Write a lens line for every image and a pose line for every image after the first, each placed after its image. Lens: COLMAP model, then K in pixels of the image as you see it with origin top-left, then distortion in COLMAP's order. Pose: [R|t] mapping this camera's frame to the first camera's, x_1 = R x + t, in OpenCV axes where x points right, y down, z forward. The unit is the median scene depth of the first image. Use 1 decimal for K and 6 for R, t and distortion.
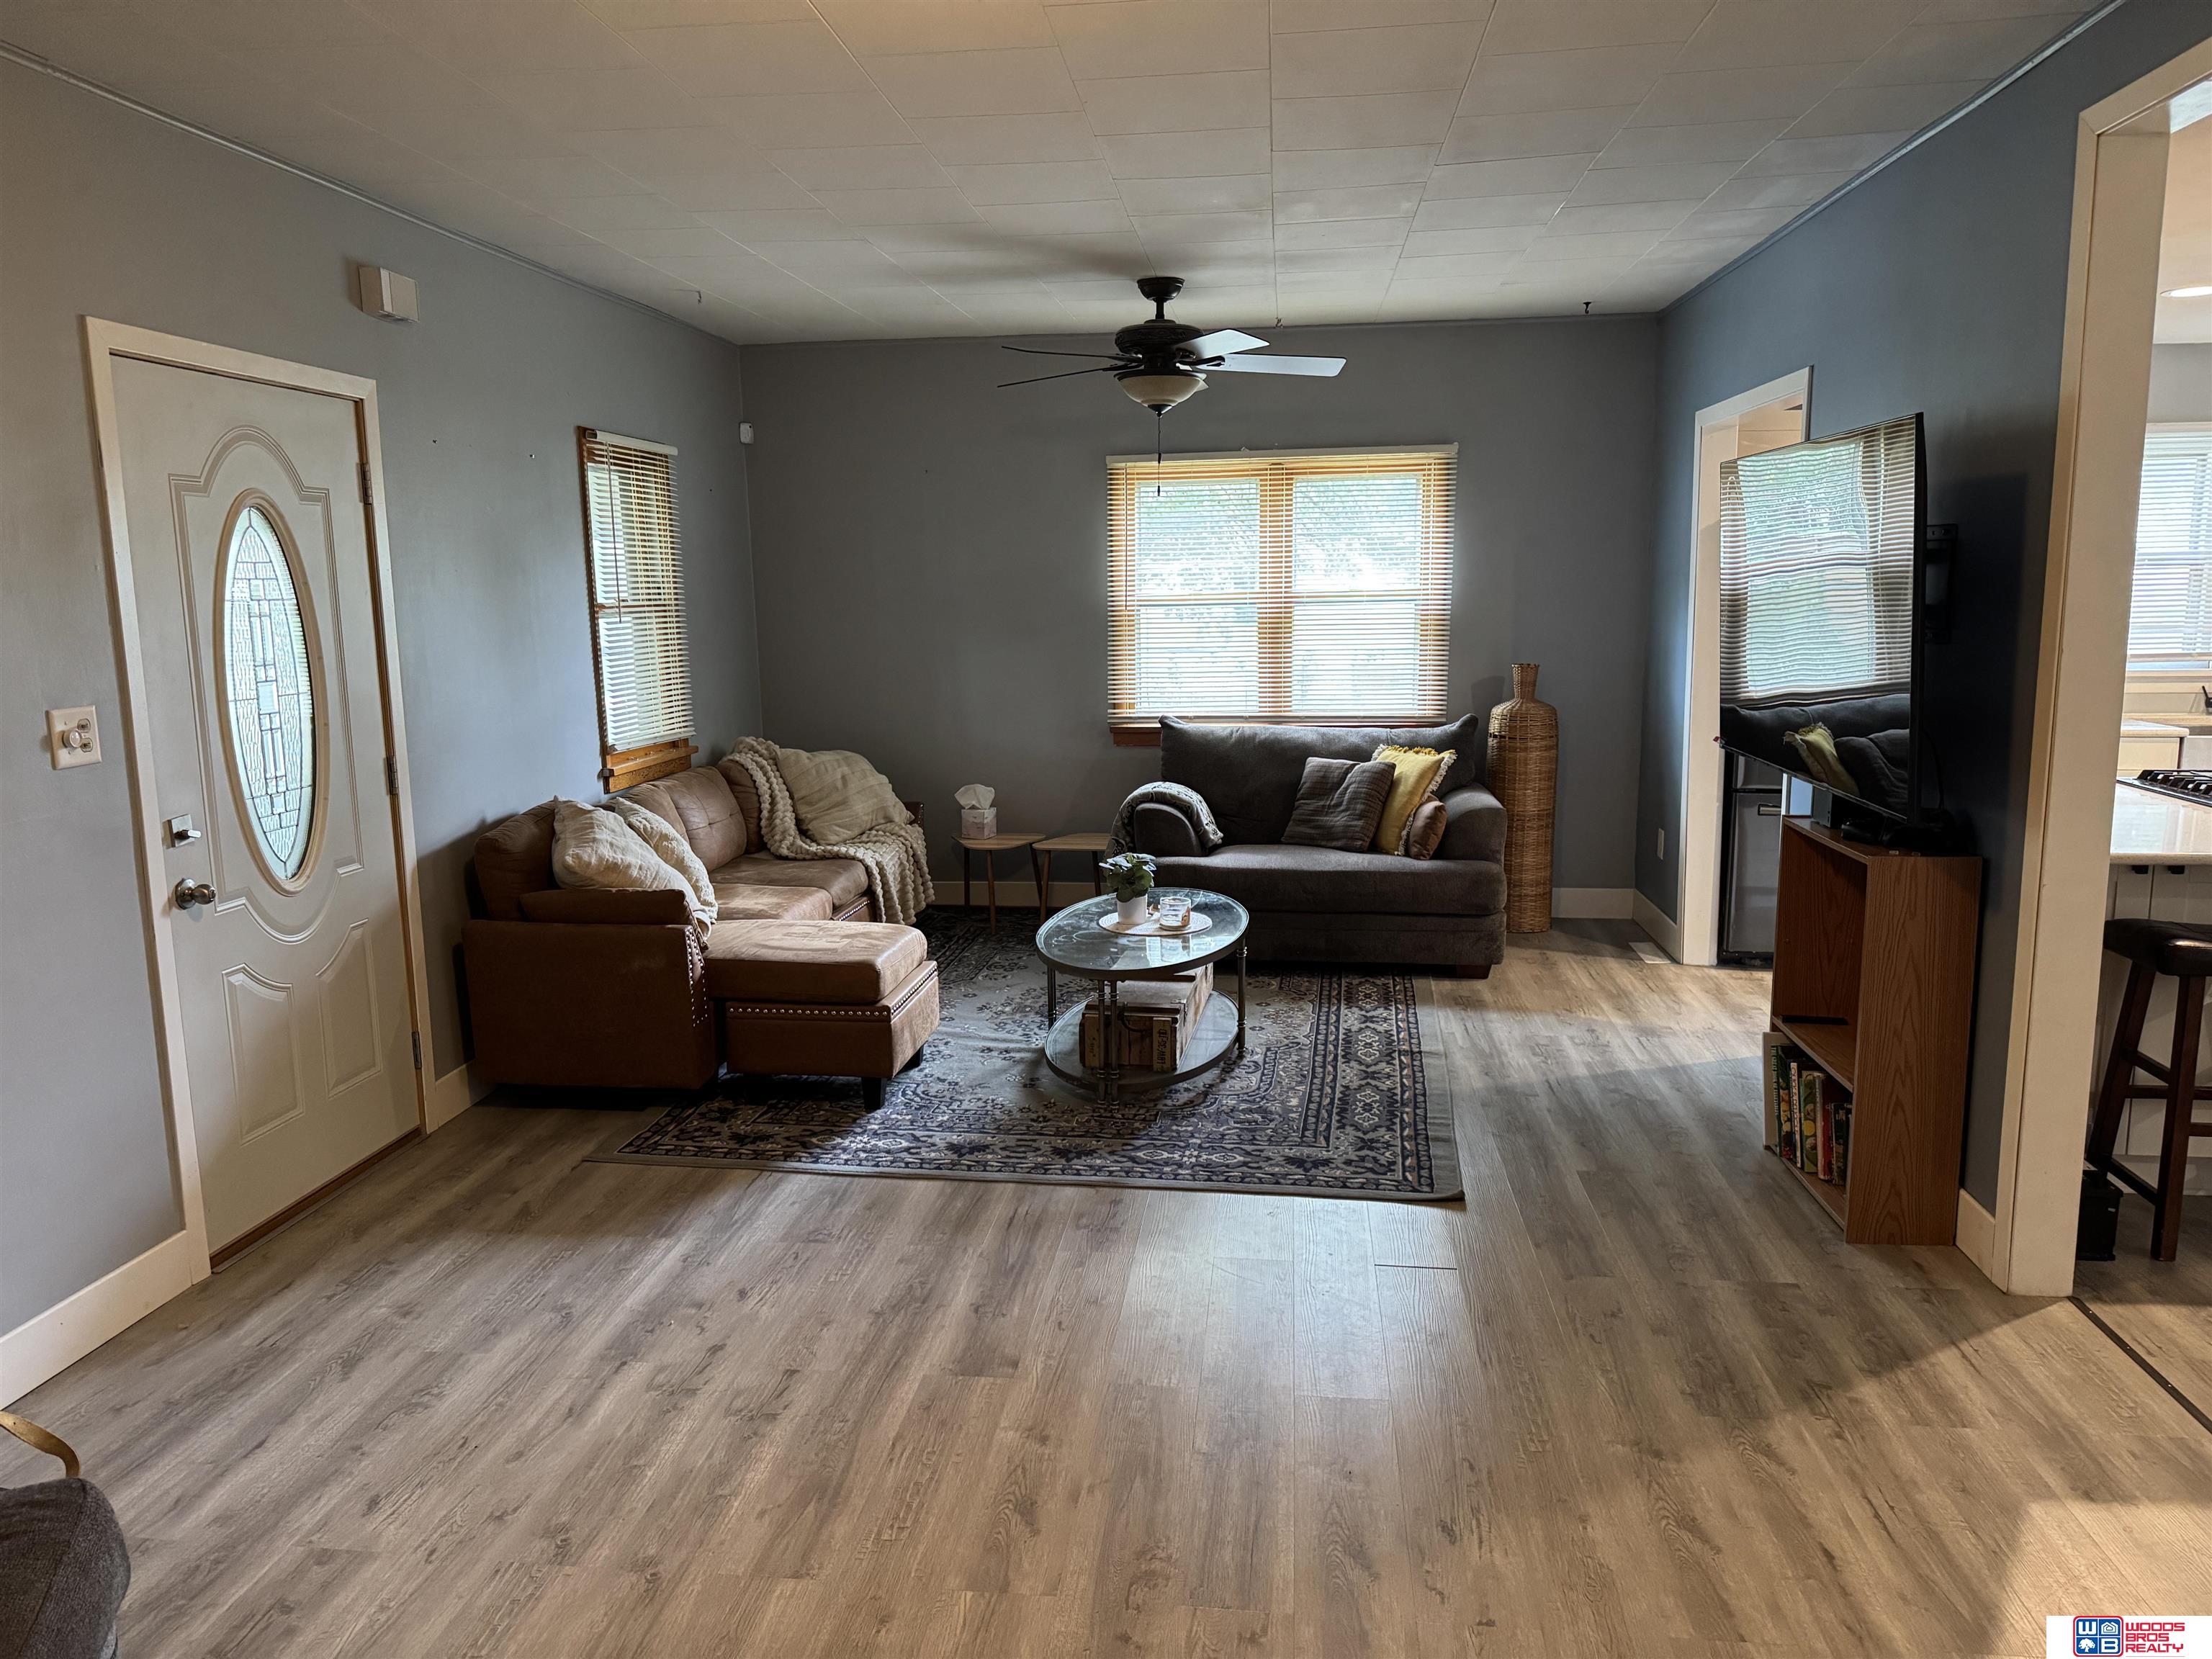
lens RADIAL K [[1555.2, 0, 1099.8], [0, 1555.2, 828.9], [0, 0, 1]] dist [0.080993, -0.101429]
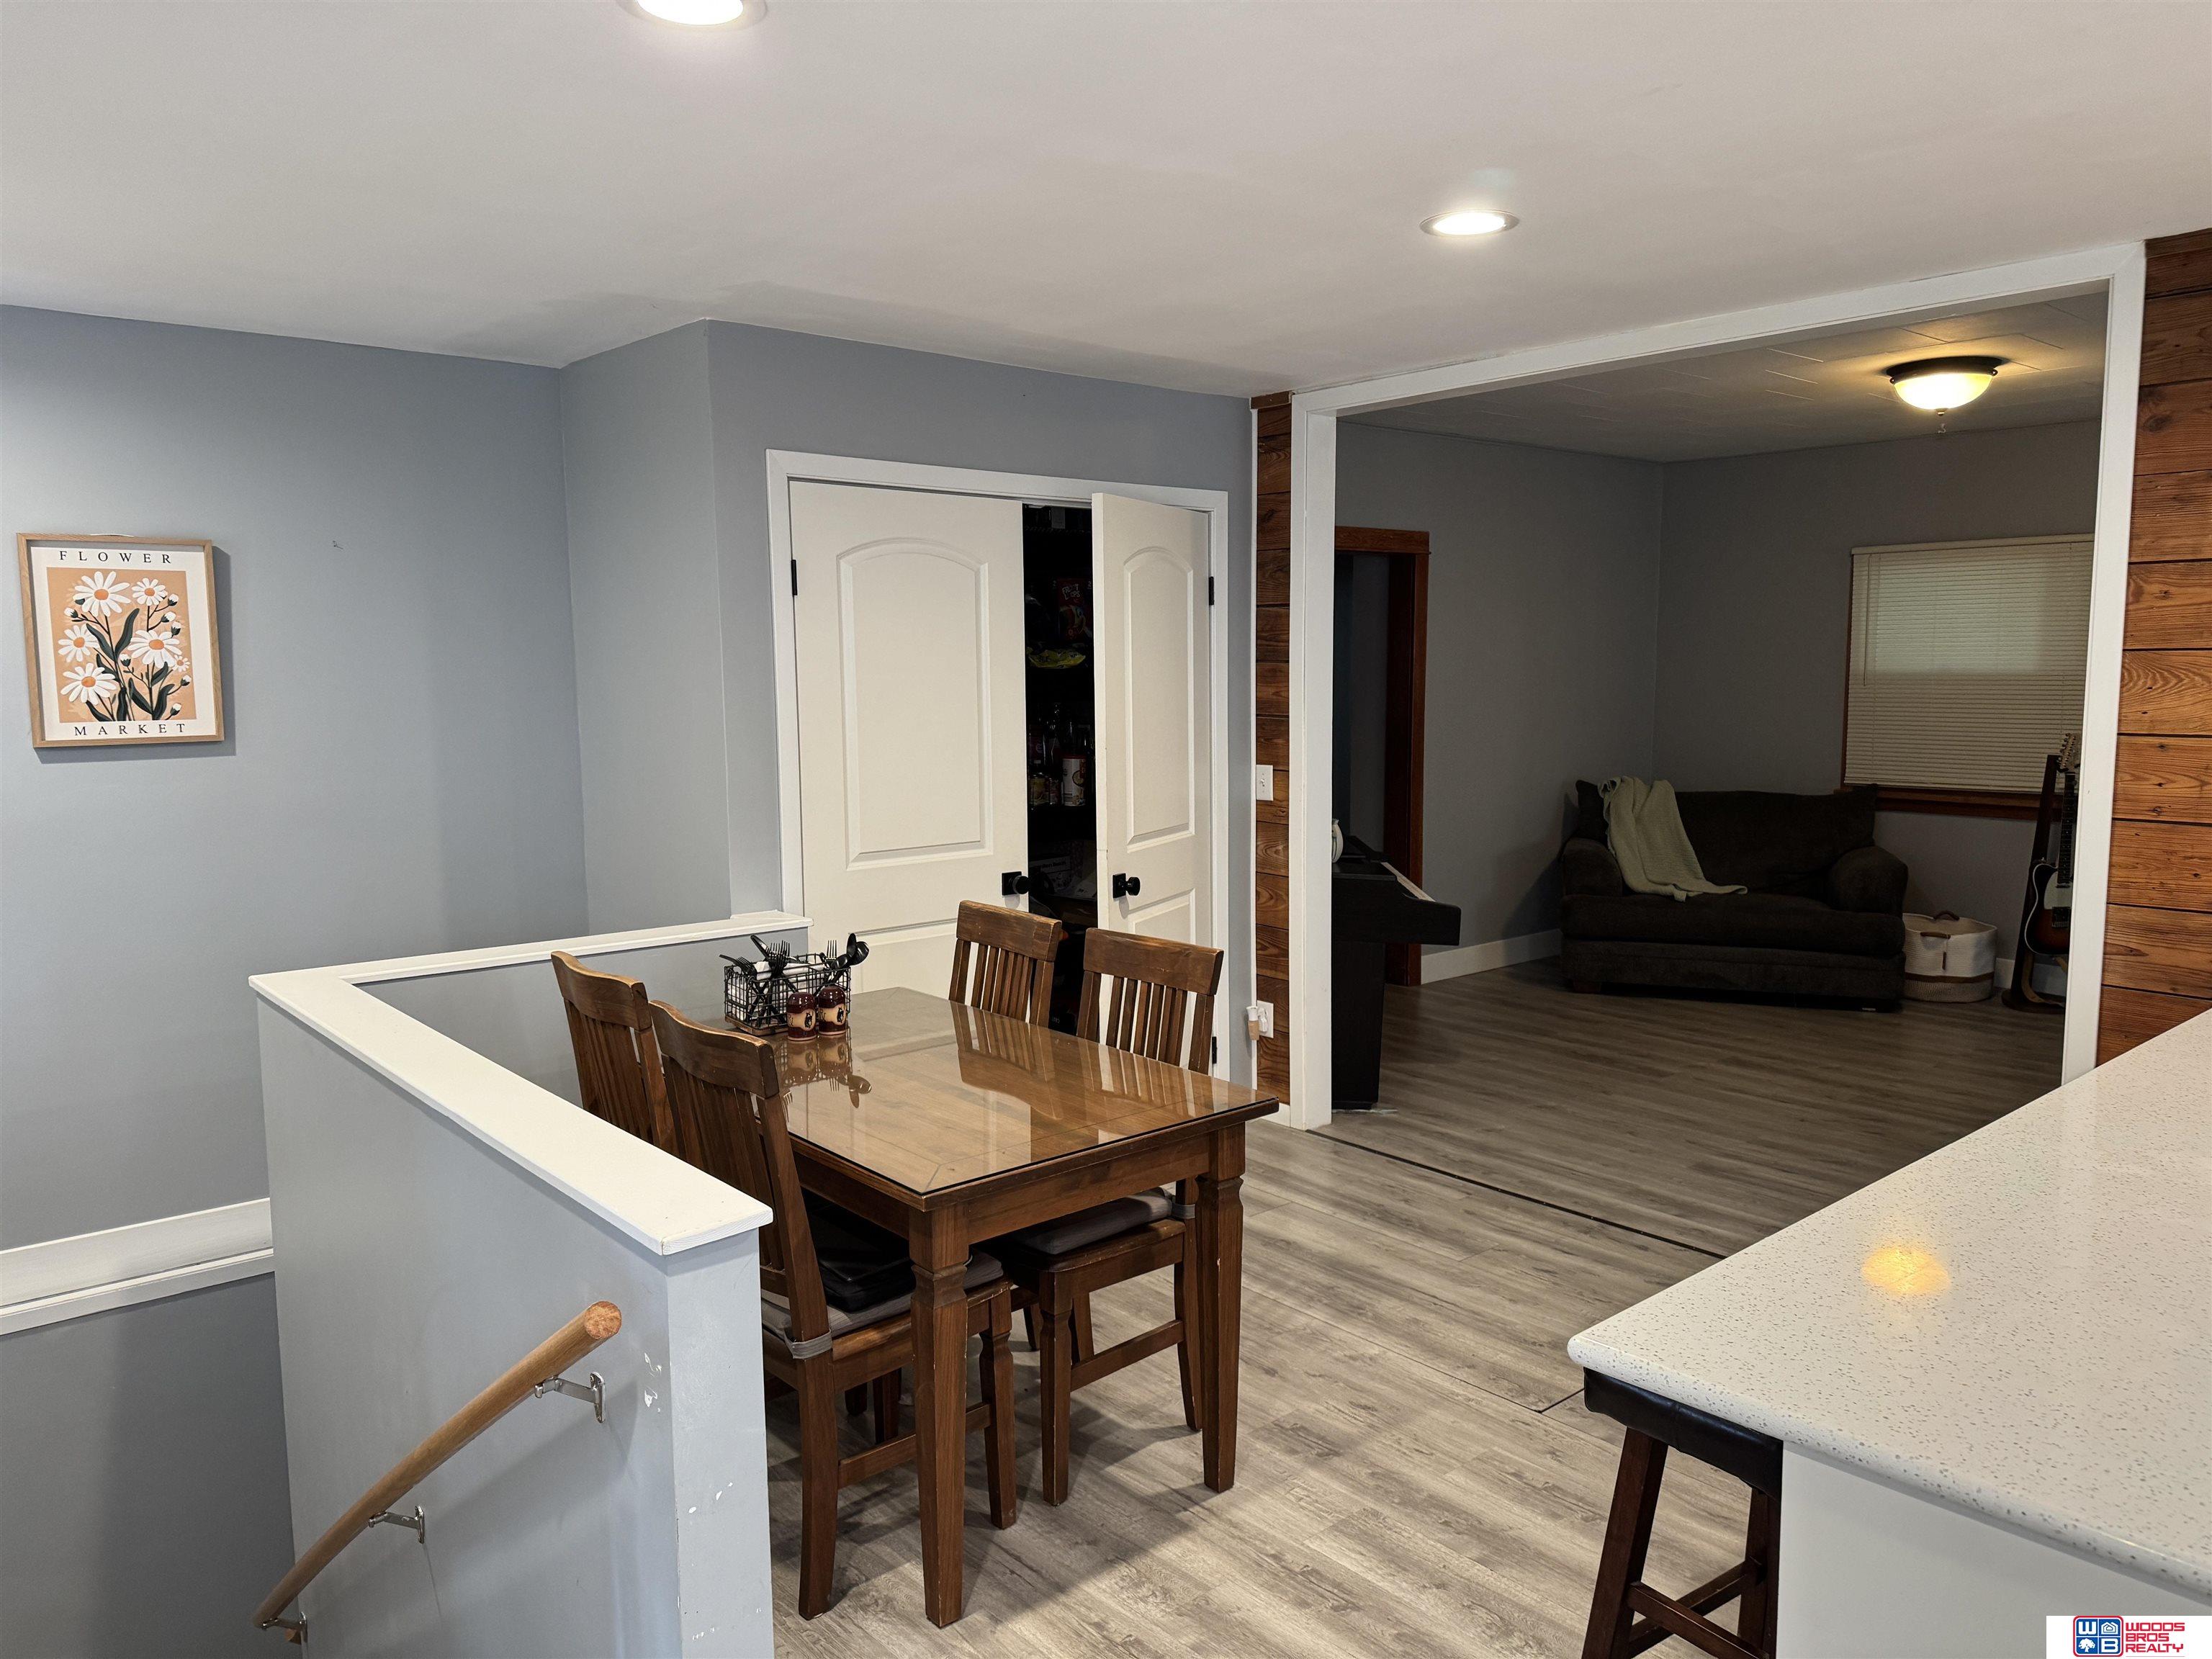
lens RADIAL K [[1555.2, 0, 1084.5], [0, 1555.2, 819.7], [0, 0, 1]] dist [0.080993, -0.101429]
pose [[-0.679277, 0.095812, -0.727601, 1.469231], [-0.097345, 0.970917, 0.218732, -0.180642], [0.727397, 0.219407, -0.650195, 0.931726]]
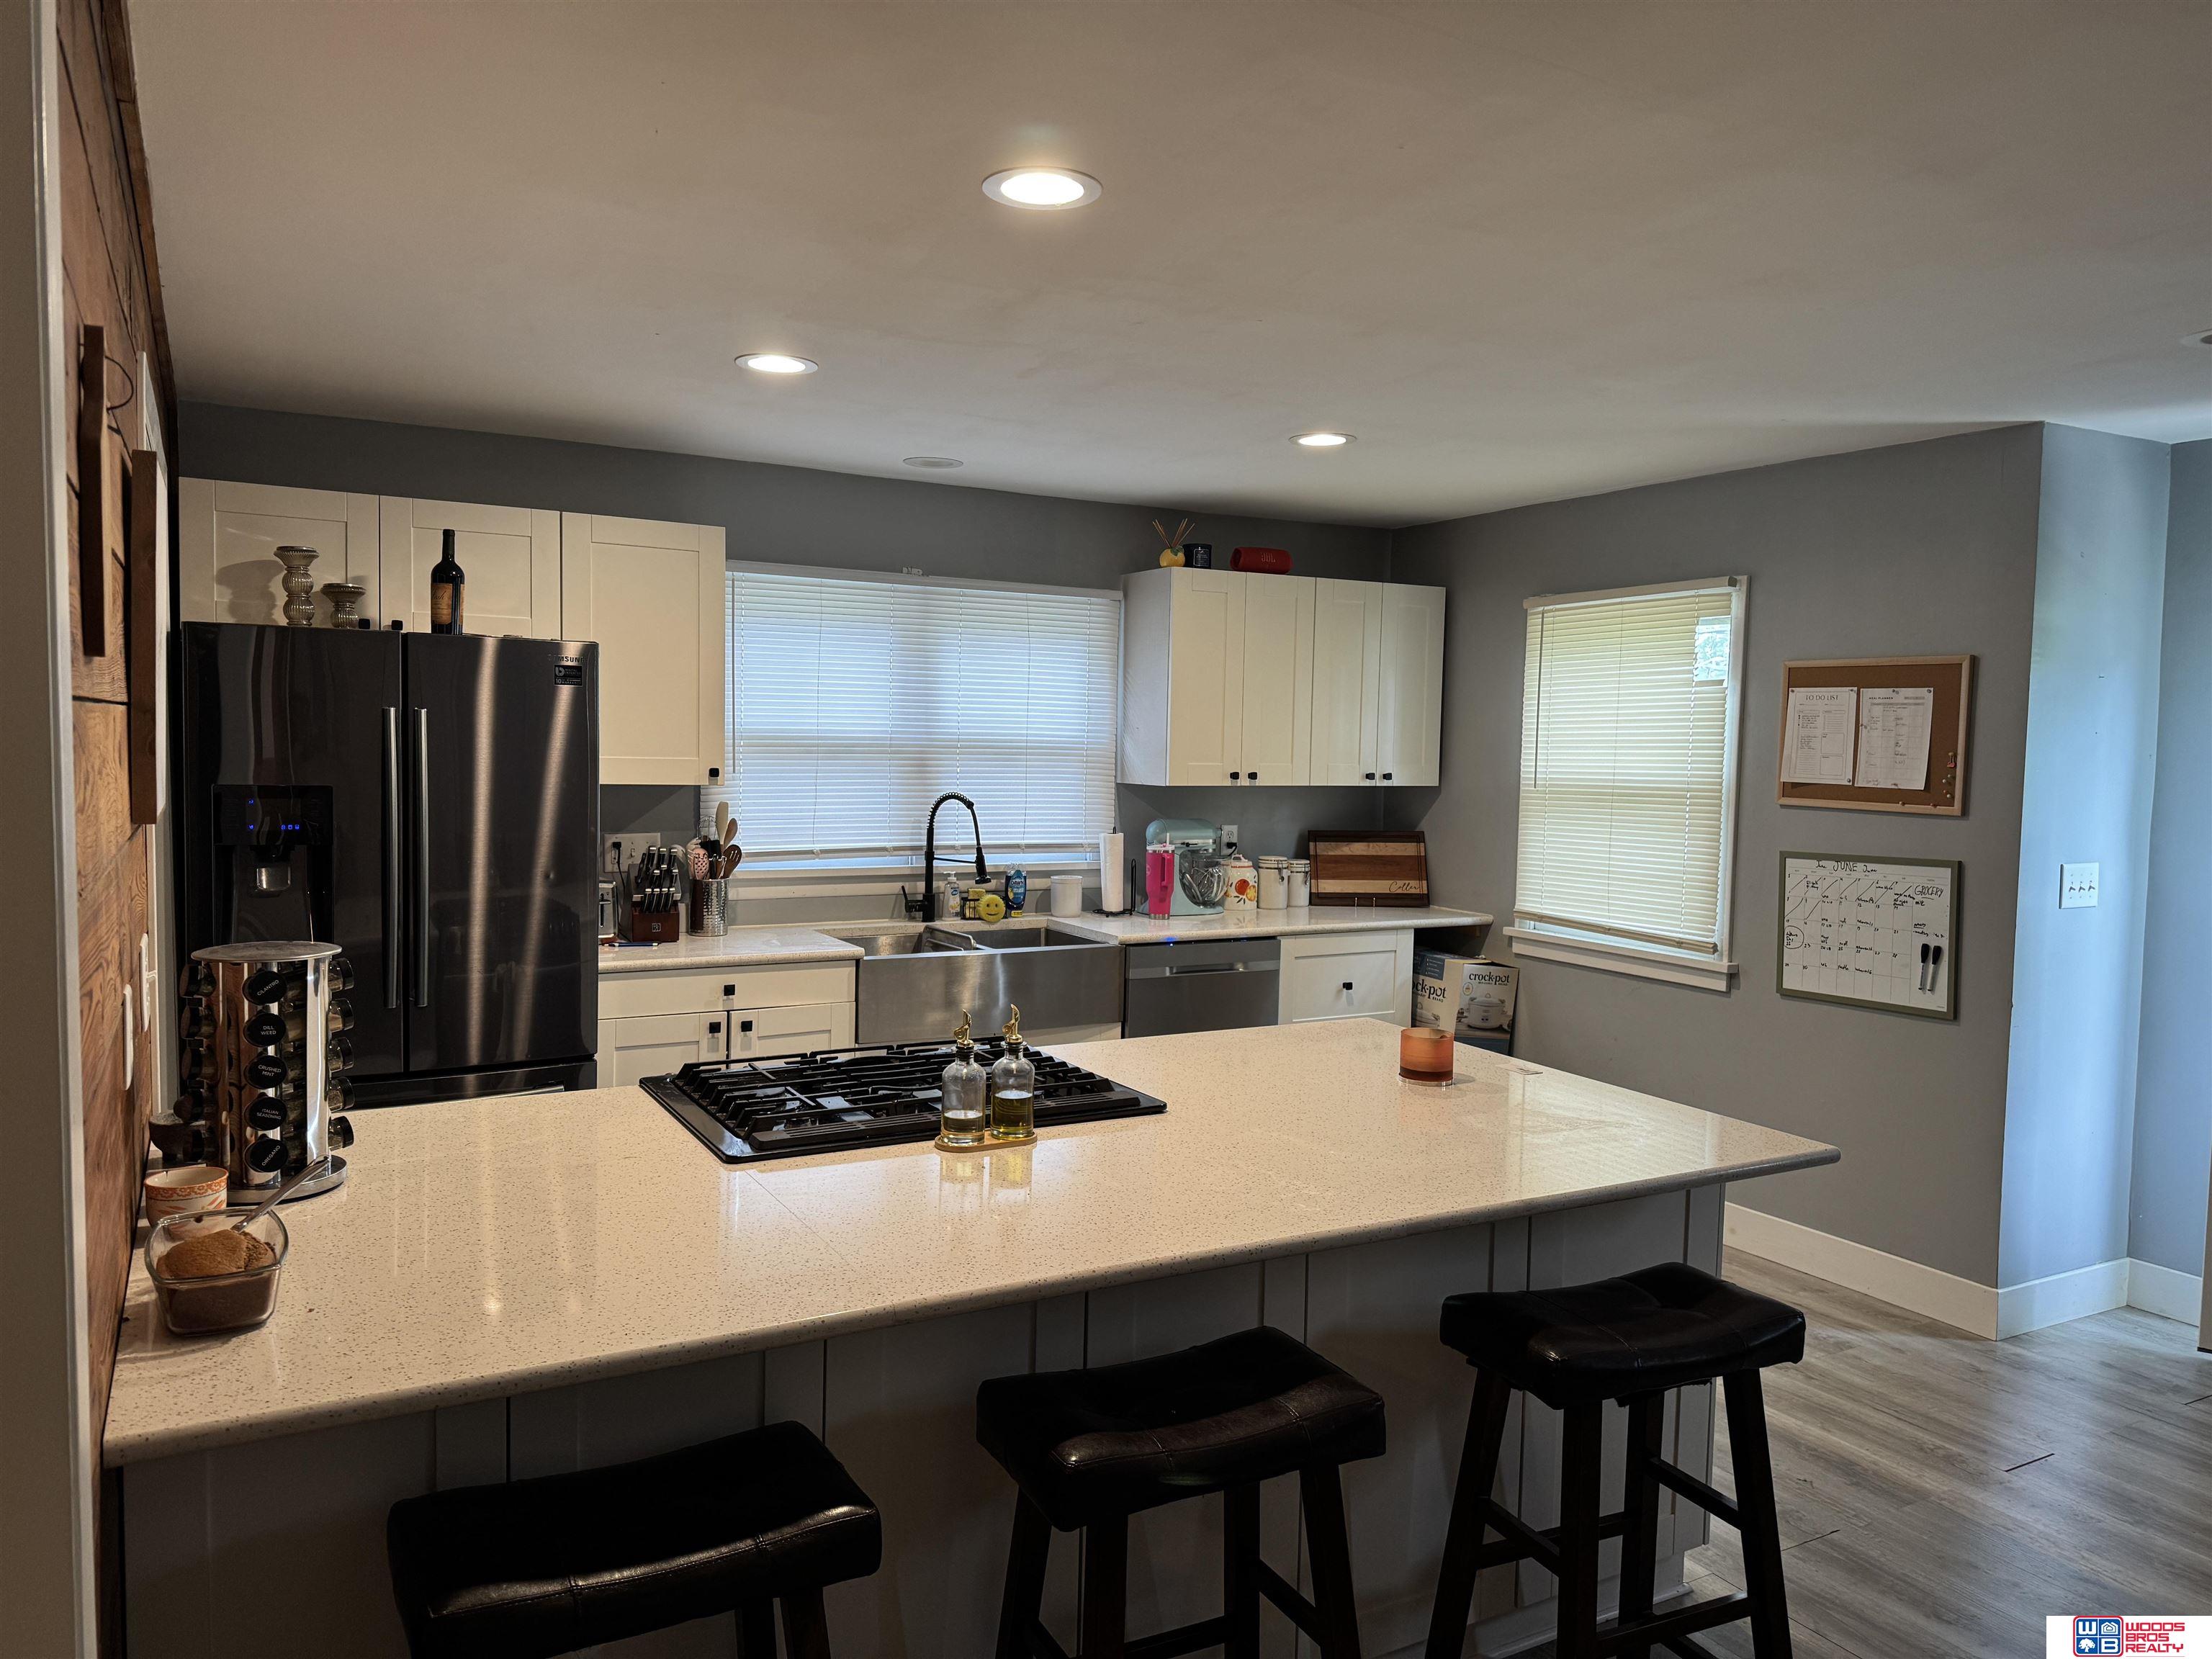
lens RADIAL K [[1555.2, 0, 1100.7], [0, 1555.2, 841.6], [0, 0, 1]] dist [0.080993, -0.101429]
pose [[0.809867, -0.012948, 0.586471, 0.483592], [0.065929, 0.995431, -0.069067, -0.081294], [-0.582897, 0.094600, 0.807020, 0.436708]]
